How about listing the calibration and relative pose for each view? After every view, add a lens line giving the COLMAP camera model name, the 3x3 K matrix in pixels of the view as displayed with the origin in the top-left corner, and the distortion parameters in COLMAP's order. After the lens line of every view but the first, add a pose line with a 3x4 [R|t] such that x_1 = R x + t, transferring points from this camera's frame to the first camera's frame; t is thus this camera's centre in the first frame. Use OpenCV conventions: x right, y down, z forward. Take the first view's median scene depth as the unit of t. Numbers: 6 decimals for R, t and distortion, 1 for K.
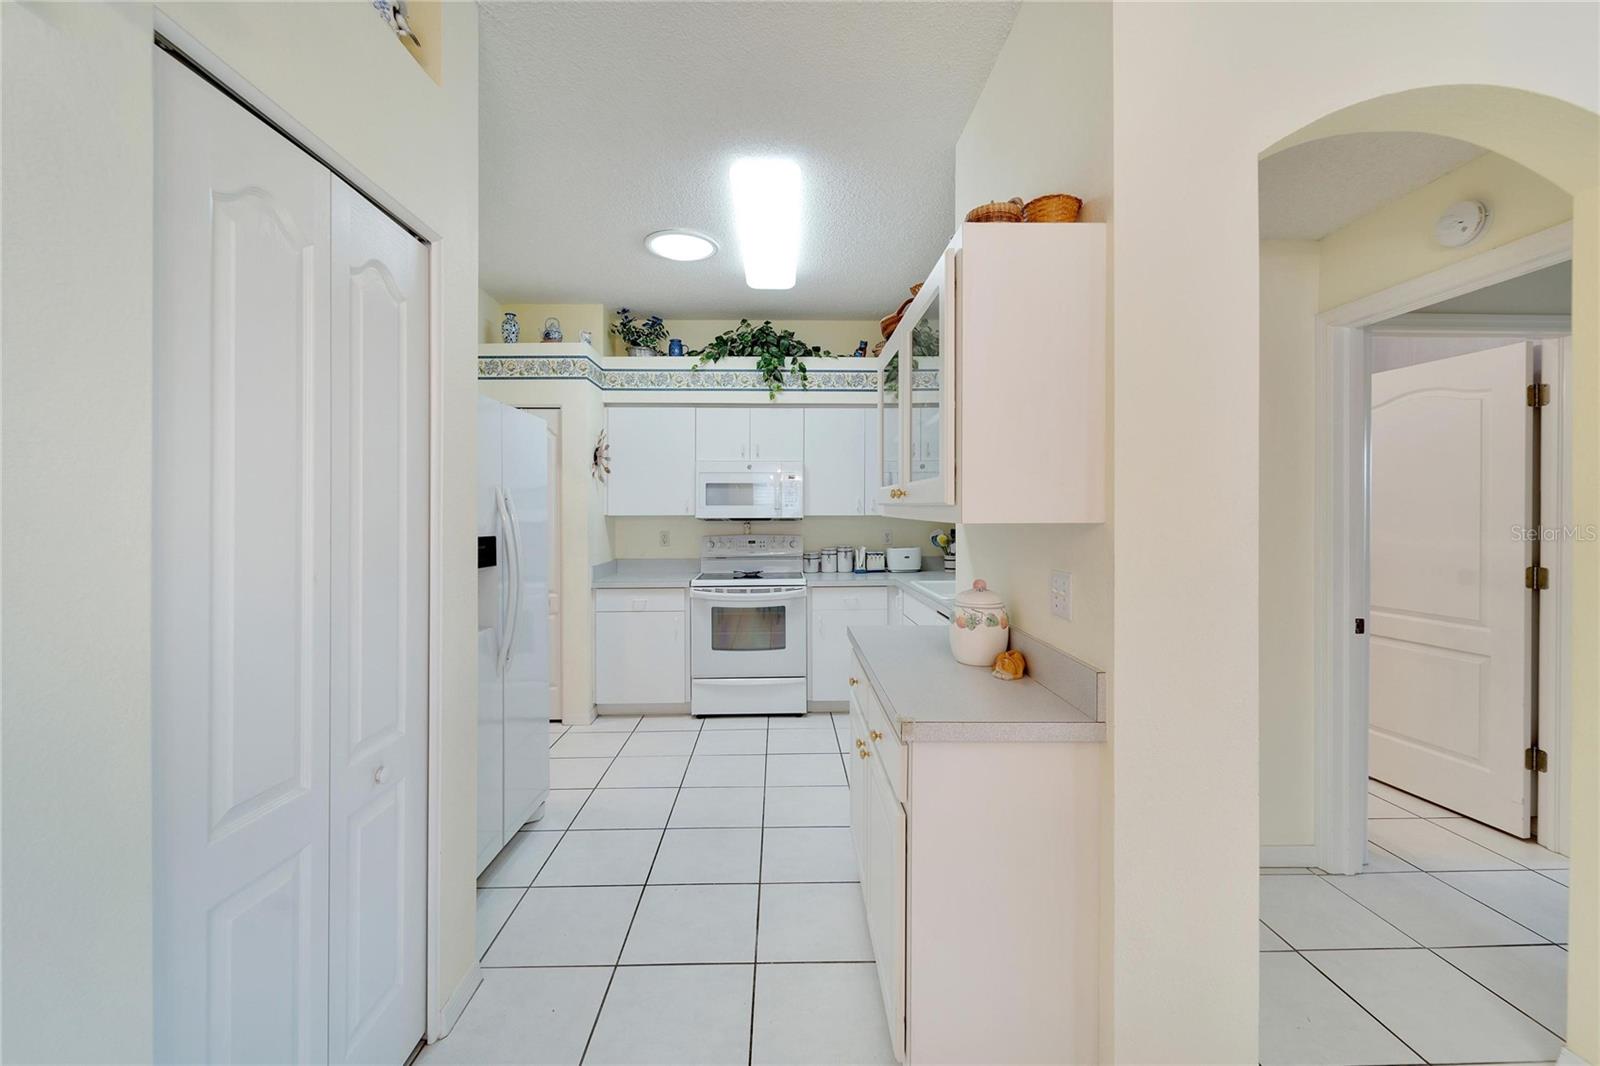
lens RADIAL K [[637.3, 0, 809.5], [0, 637.3, 517.7], [0, 0, 1]] dist [0.003745, -0.002431]
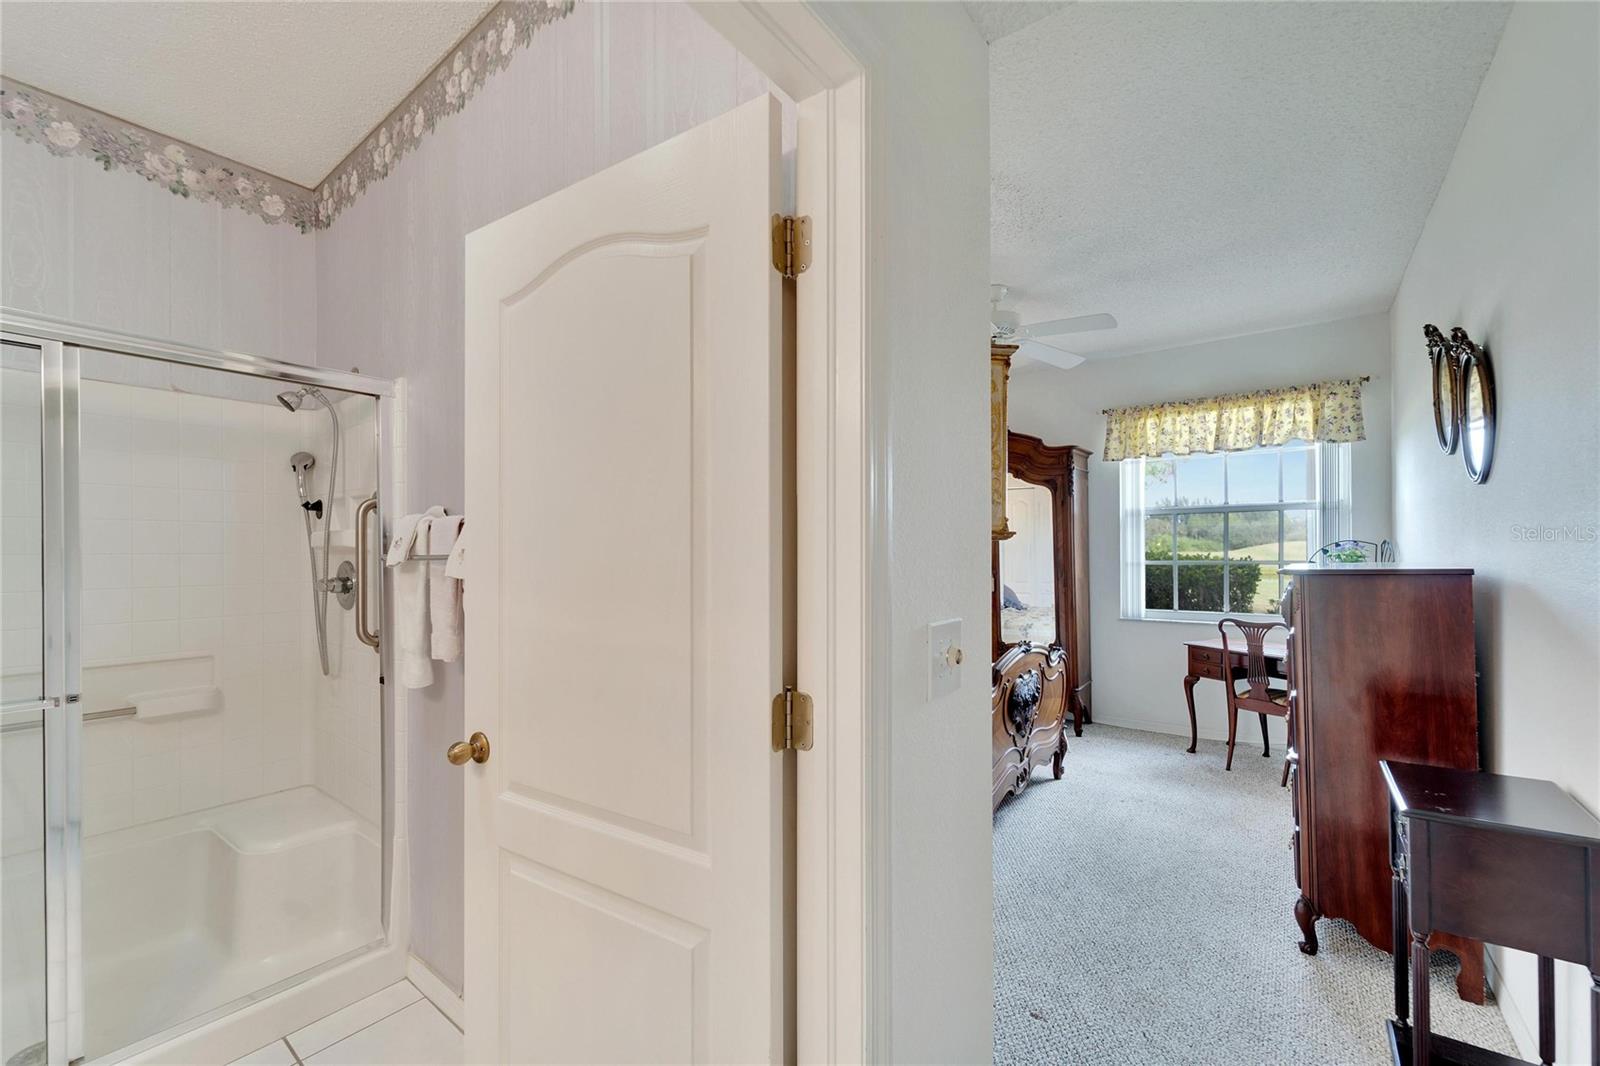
lens RADIAL K [[637.3, 0, 799.0], [0, 637.3, 539.3], [0, 0, 1]] dist [0.003745, -0.002431]
pose [[0.629804, 0.006309, 0.776729, 0.846865], [0.005938, 0.999899, -0.012937, -0.008825], [-0.776731, 0.012760, 0.629703, 0.755222]]
